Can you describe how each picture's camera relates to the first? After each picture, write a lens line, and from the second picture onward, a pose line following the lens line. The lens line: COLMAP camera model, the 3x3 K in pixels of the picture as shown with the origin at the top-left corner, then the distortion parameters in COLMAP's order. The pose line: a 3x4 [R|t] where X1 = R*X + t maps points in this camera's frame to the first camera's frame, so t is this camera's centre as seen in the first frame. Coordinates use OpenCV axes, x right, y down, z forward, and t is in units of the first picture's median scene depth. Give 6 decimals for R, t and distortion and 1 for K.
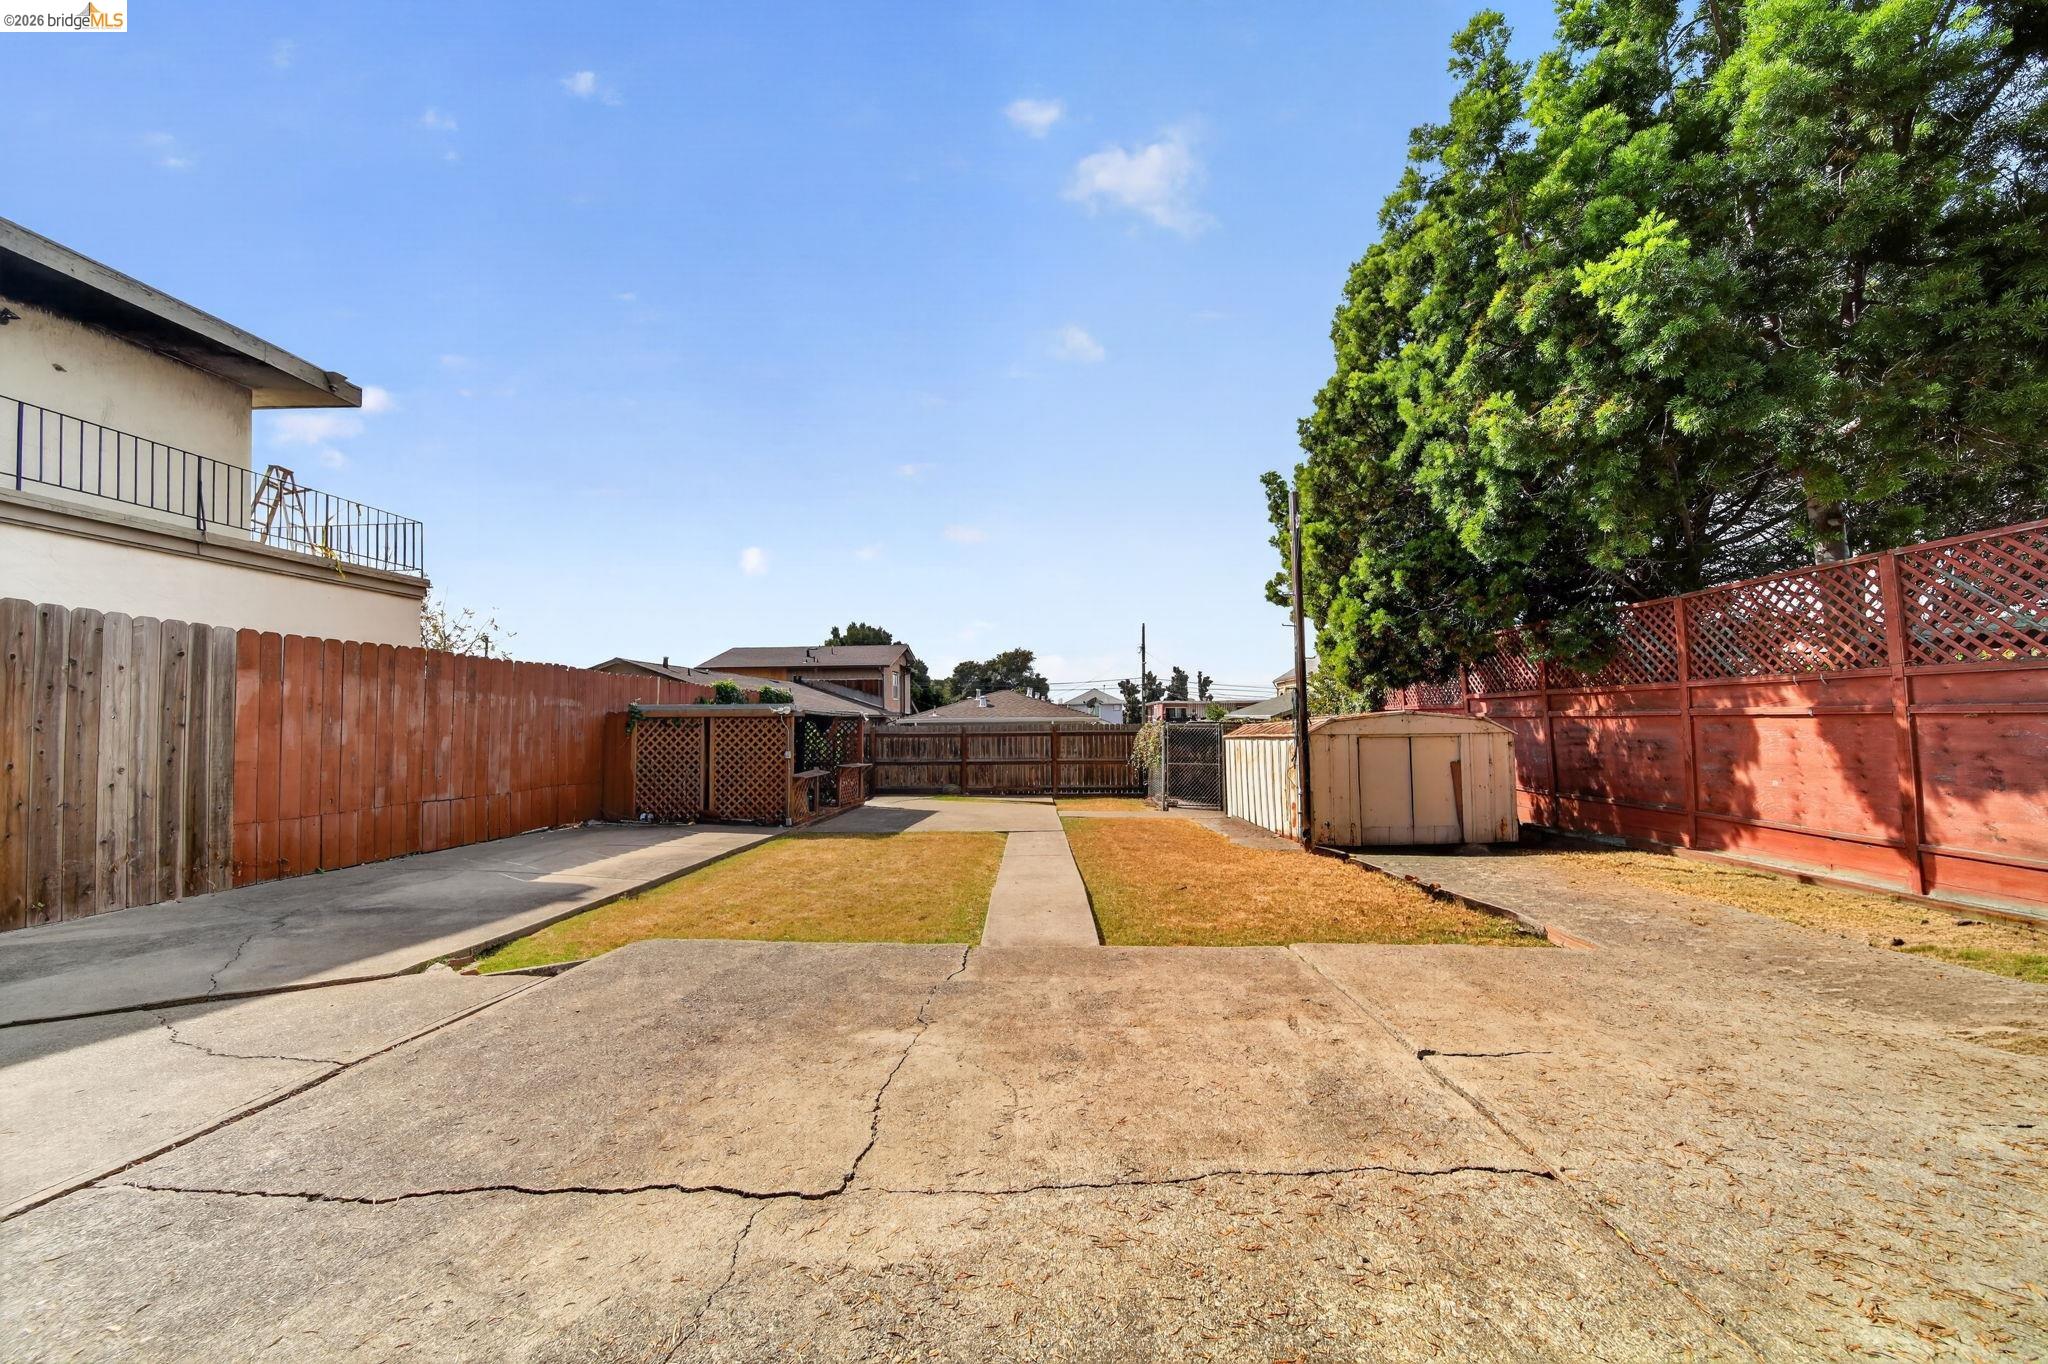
lens RADIAL K [[727.7, 0, 1029.6], [0, 727.7, 703.5], [0, 0, 1]] dist [0.009119, -0.003692]
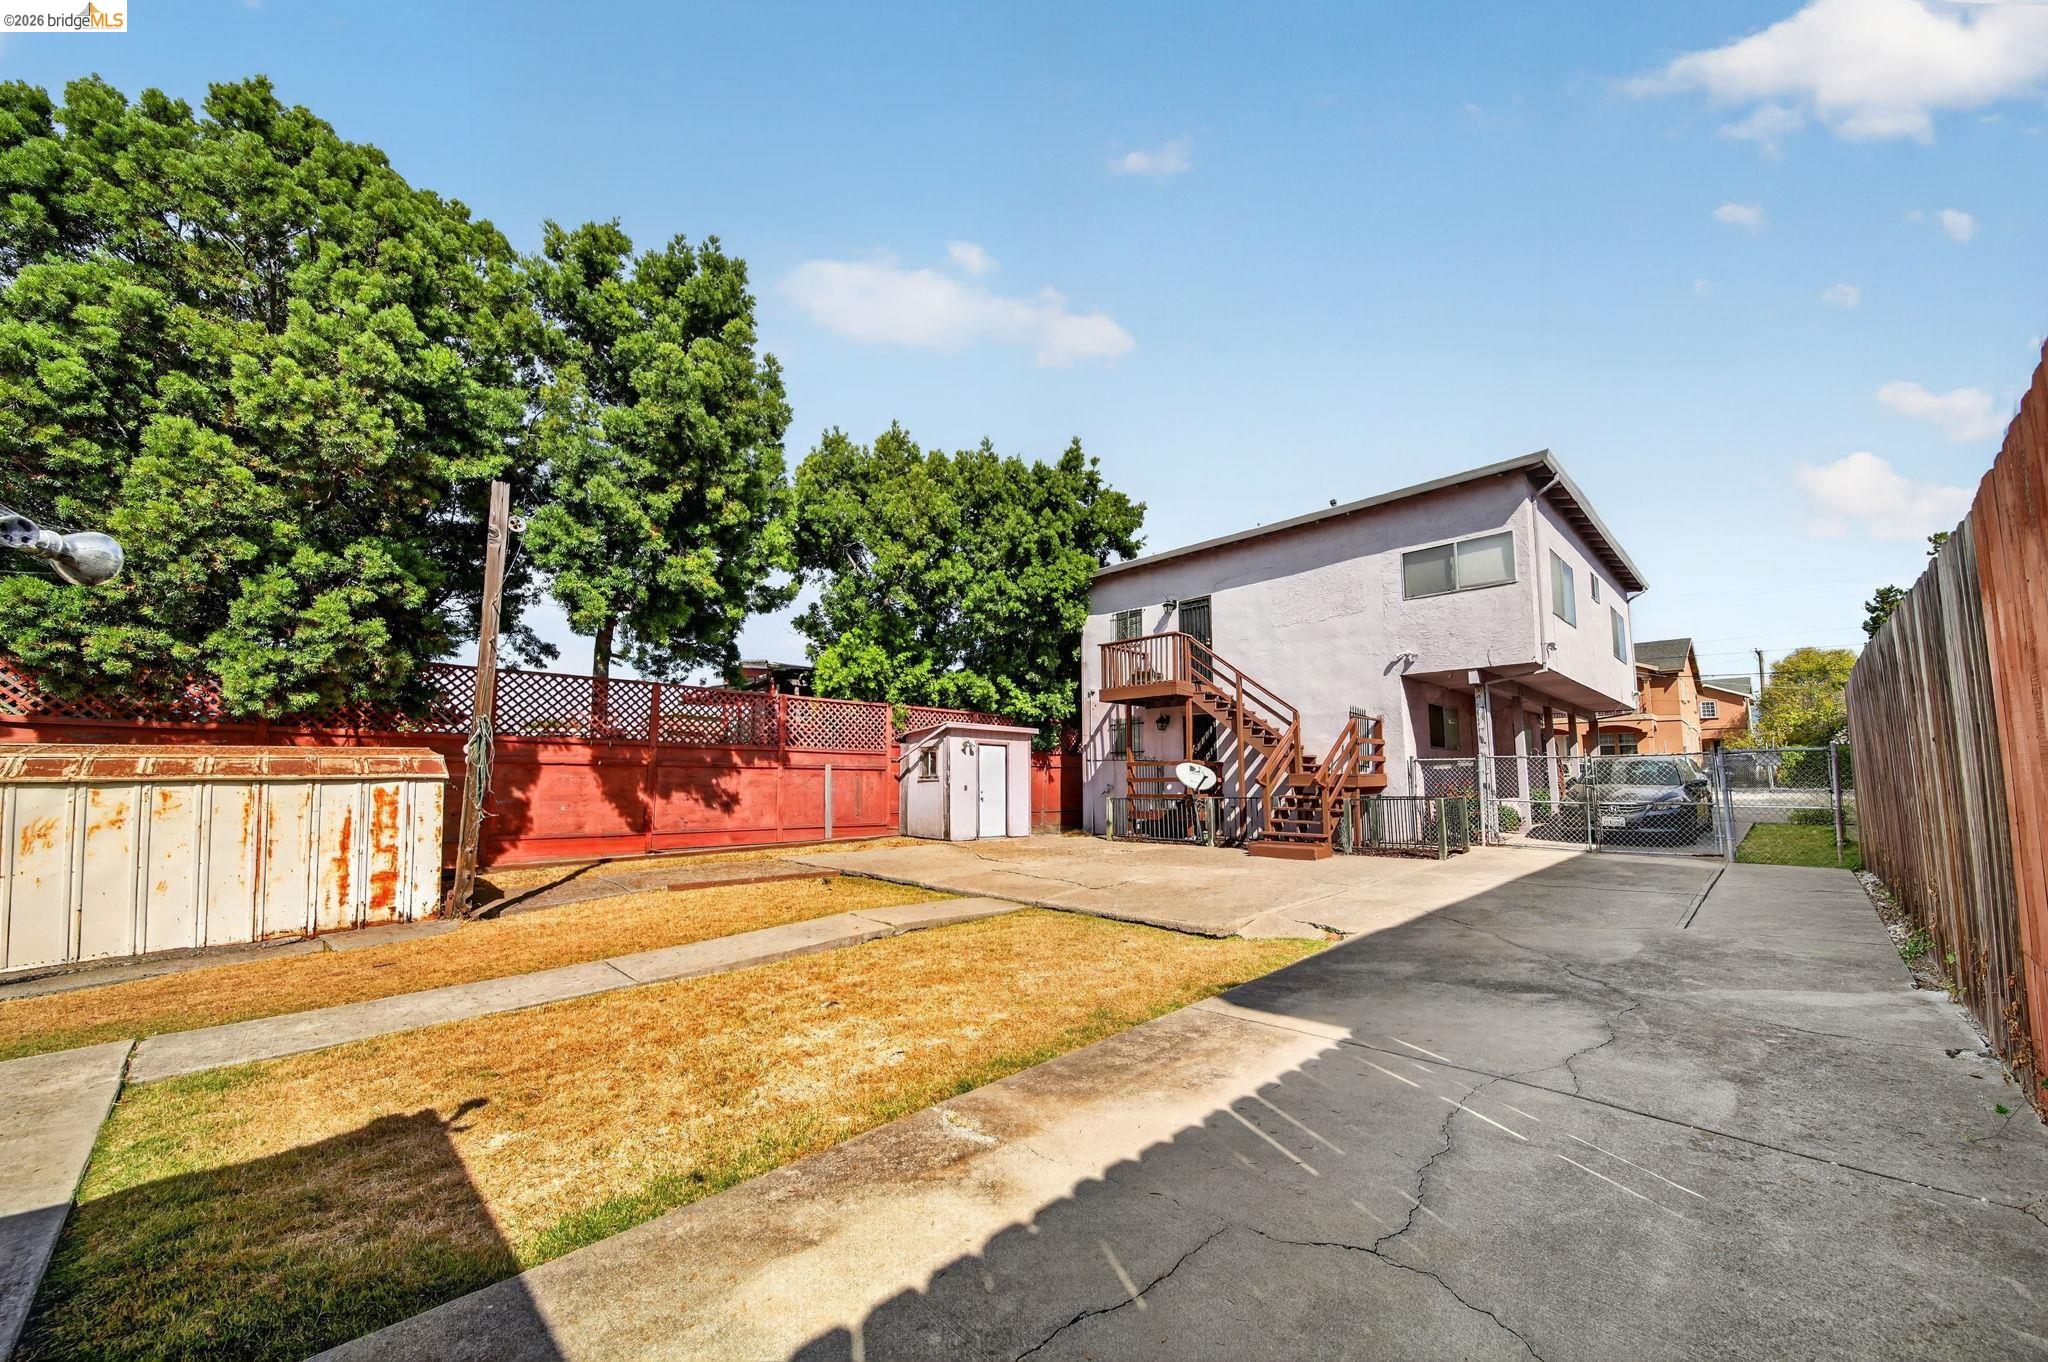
lens RADIAL K [[758.4, 0, 1059.0], [0, 758.4, 689.7], [0, 0, 1]] dist [0.001559, 0.000068]
pose [[-0.735085, 0.085318, 0.672585, -0.679168], [-0.014943, 0.989770, -0.141885, 0.055348], [-0.677810, -0.114348, -0.726291, 1.162707]]
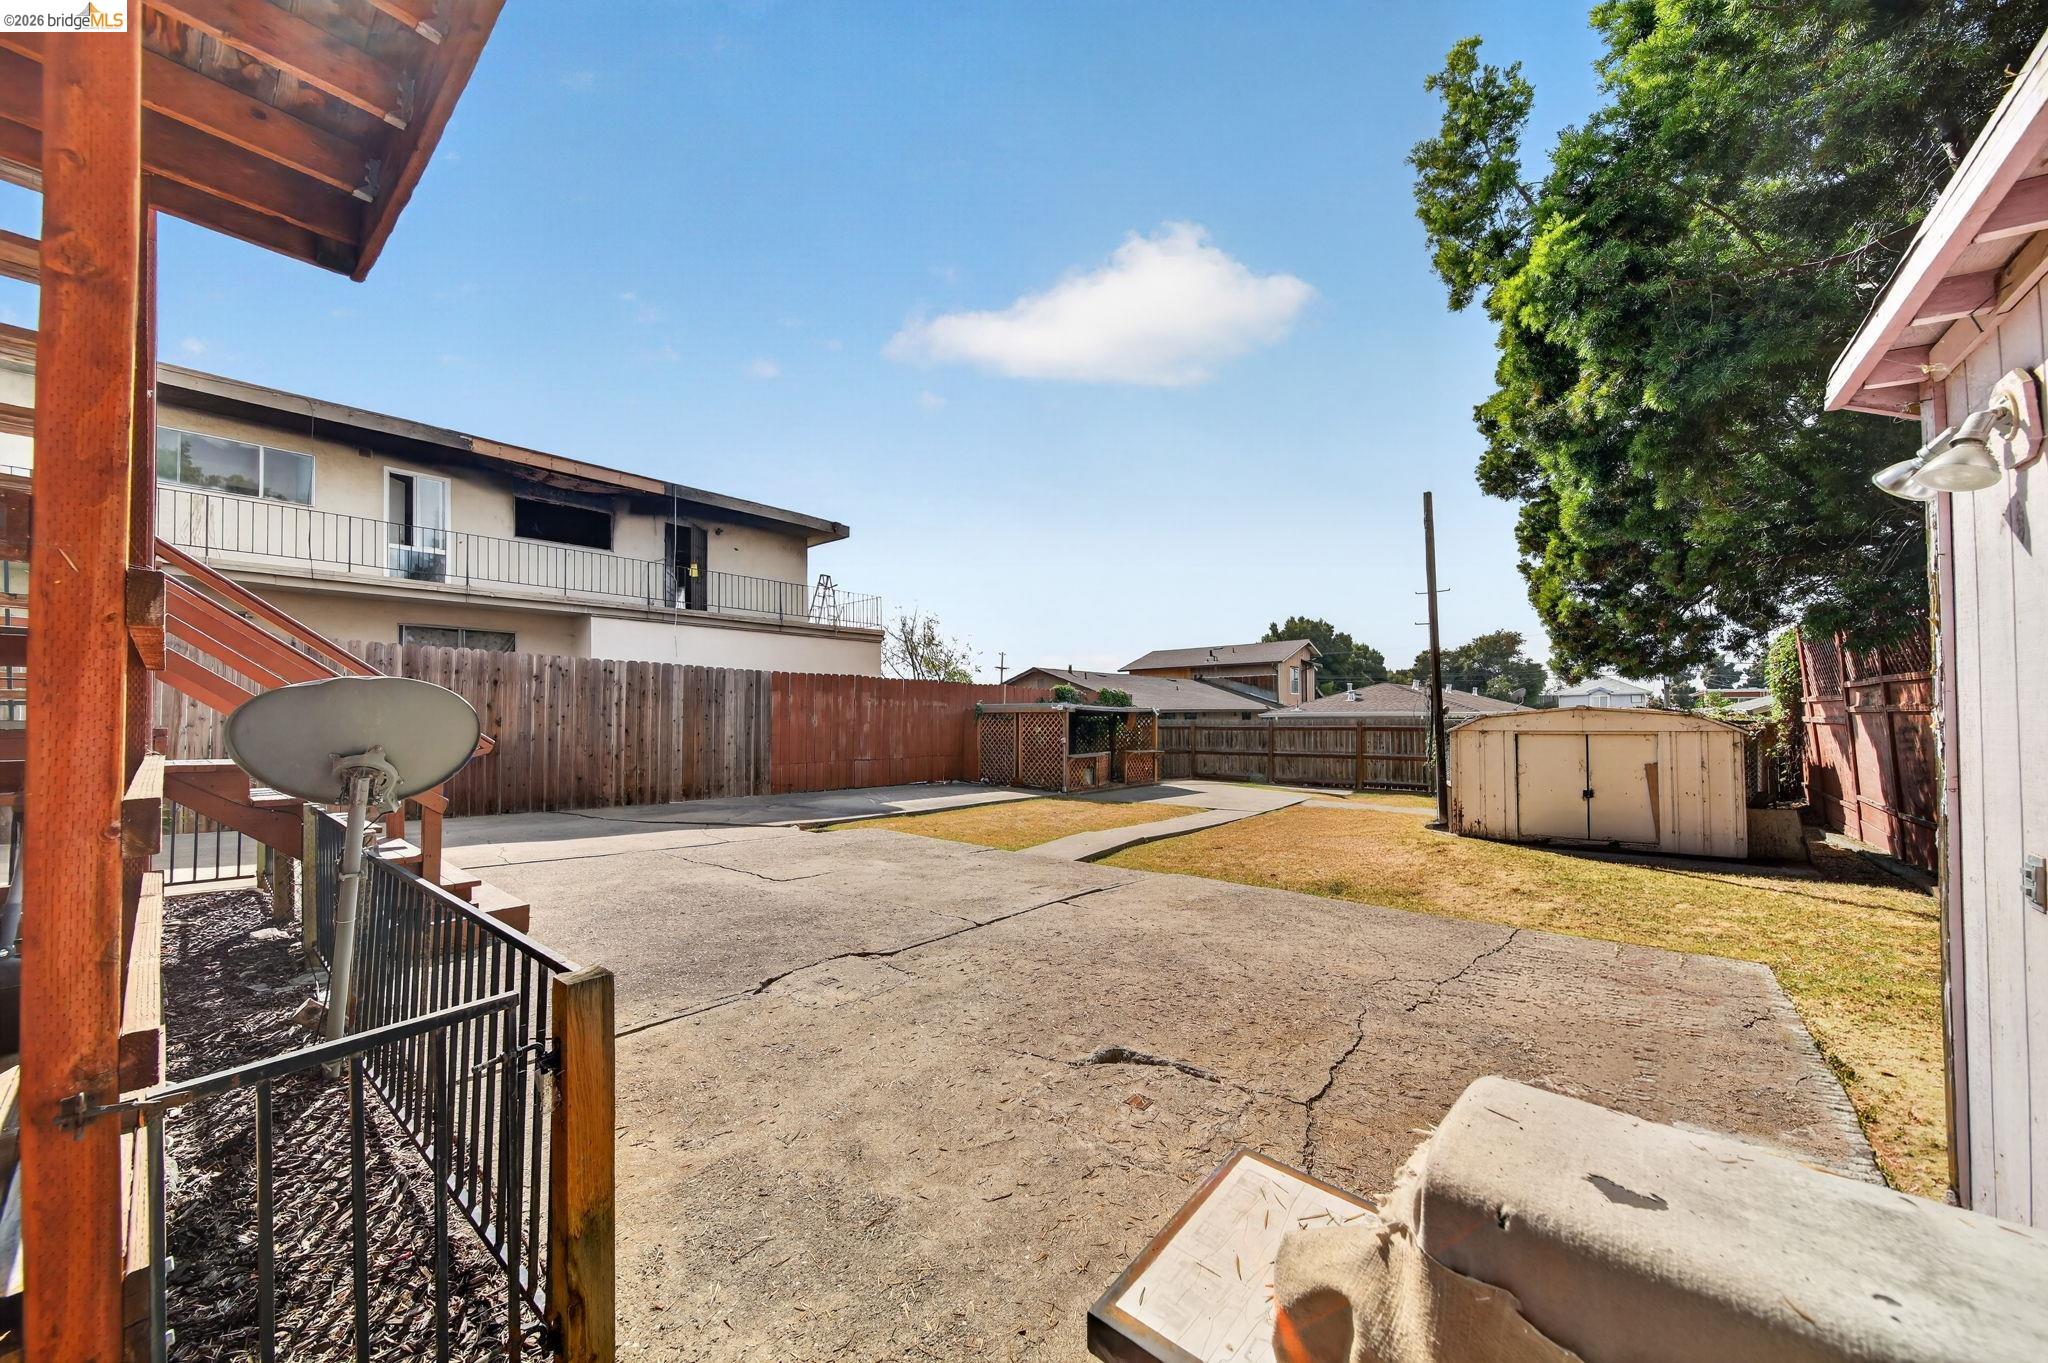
lens RADIAL K [[722.1, 0, 1029.0], [0, 722.1, 687.2], [0, 0, 1]] dist [-0.000303, -0.000185]
pose [[0.802480, -0.020861, -0.596314, 0.506046], [0.012601, 0.999758, -0.018017, -0.006508], [0.596546, 0.006944, 0.802549, -0.152889]]
